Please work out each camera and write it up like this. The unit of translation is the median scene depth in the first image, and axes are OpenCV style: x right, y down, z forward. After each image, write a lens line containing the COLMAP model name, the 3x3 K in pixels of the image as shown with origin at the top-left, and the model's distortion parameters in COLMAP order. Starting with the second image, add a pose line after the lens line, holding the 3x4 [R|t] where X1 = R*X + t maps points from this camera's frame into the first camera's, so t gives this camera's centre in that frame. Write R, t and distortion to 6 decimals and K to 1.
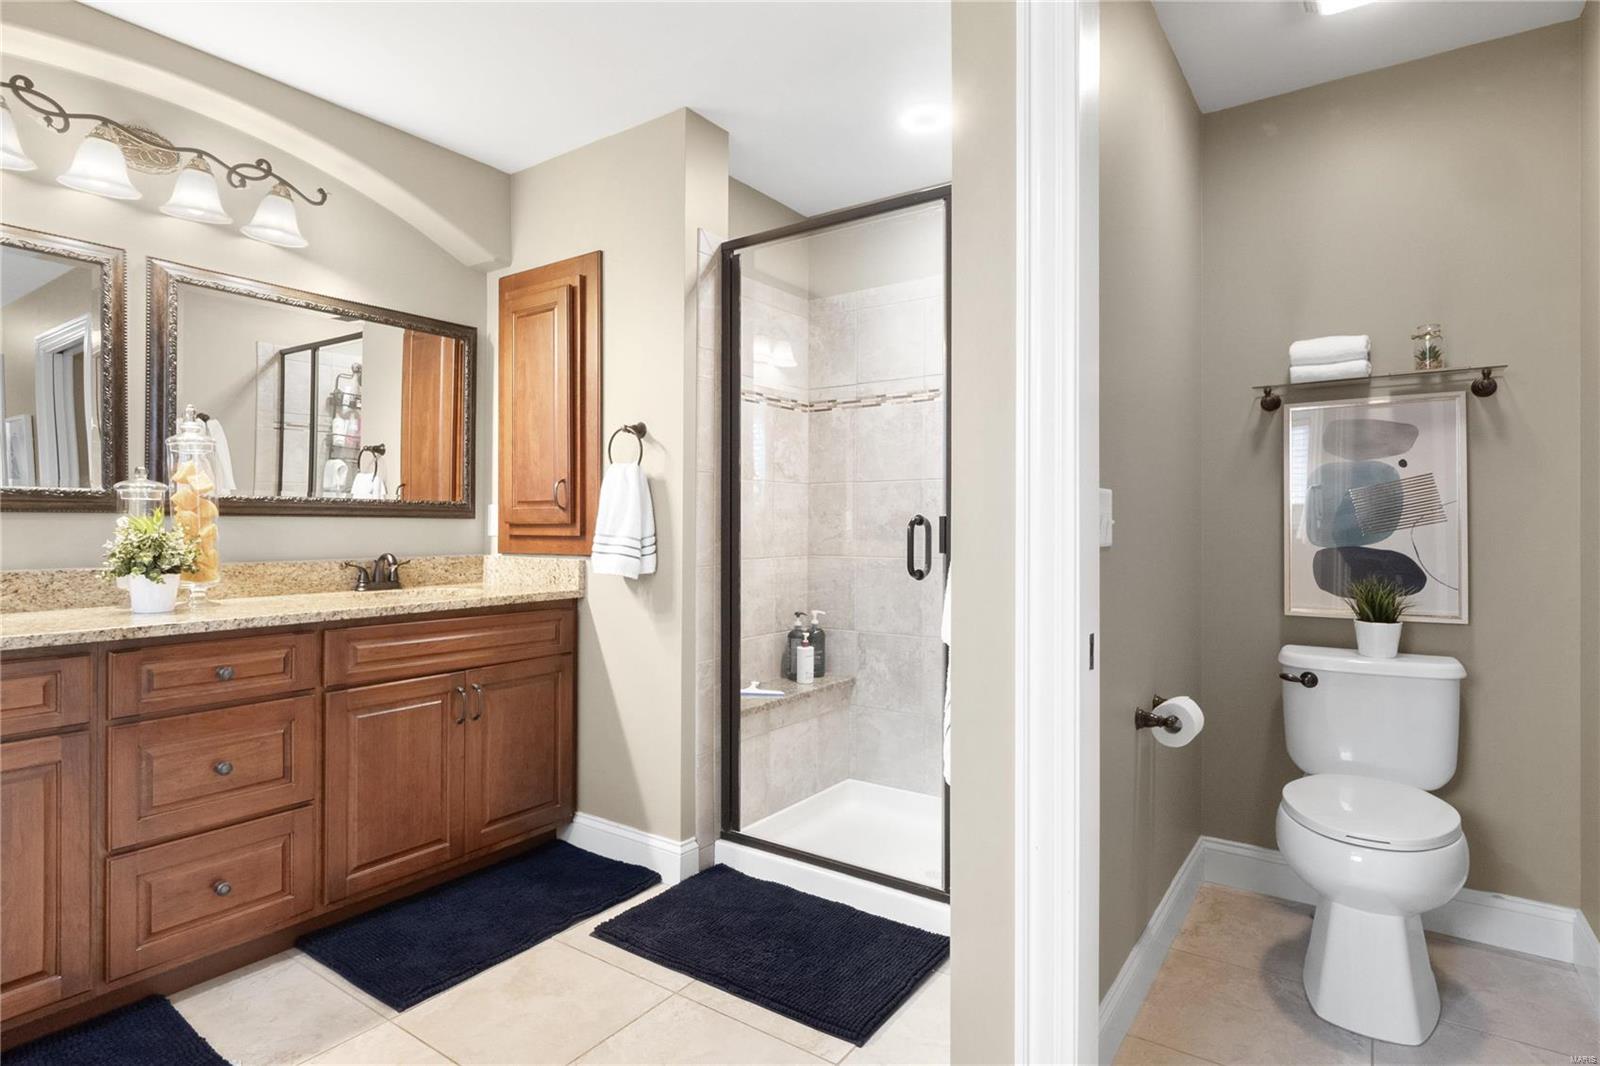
lens RADIAL K [[824.8, 0, 800.6], [0, 824.8, 524.9], [0, 0, 1]] dist [-0.000645, -0.004031]
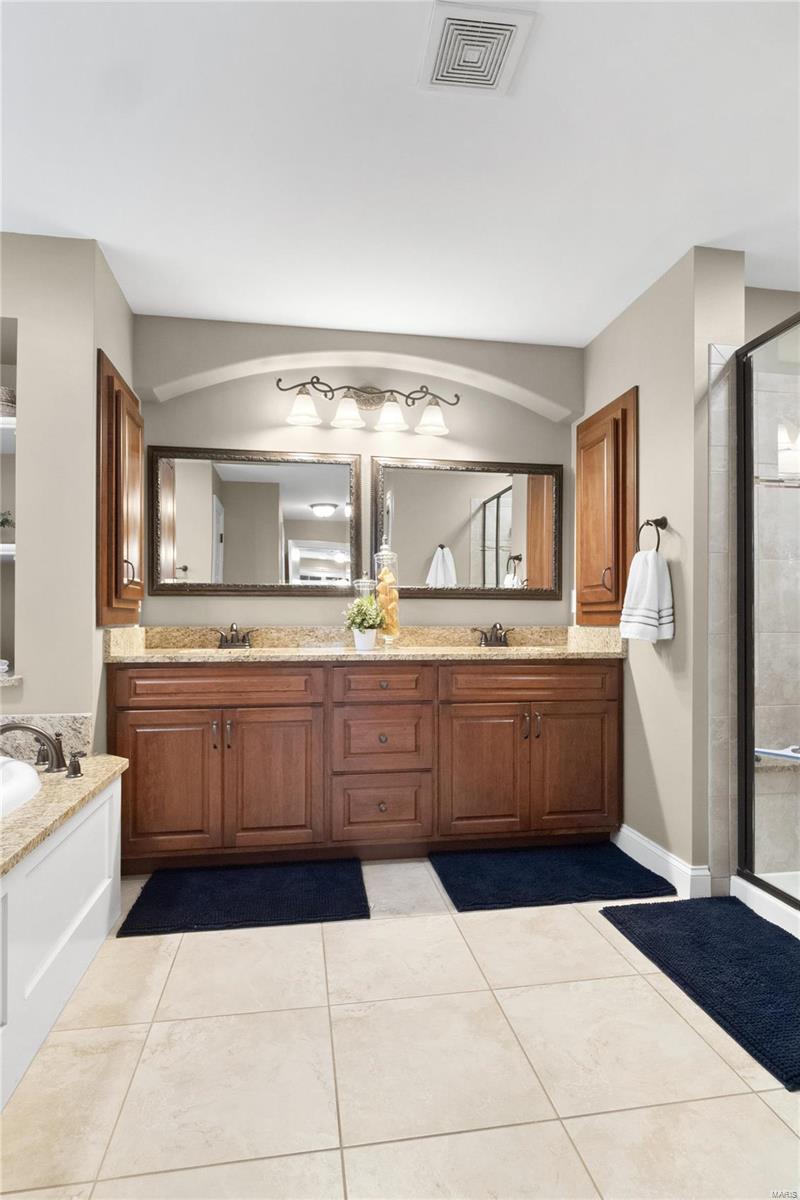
lens RADIAL K [[618.6, 0, 396.5], [0, 618.6, 618.1], [0, 0, 1]] dist [-0.000645, -0.004031]
pose [[0.698326, -0.001243, -0.715778, 0.197536], [-0.001304, 0.999995, -0.003008, 0.031821], [0.715778, 0.003034, 0.698321, 0.075077]]
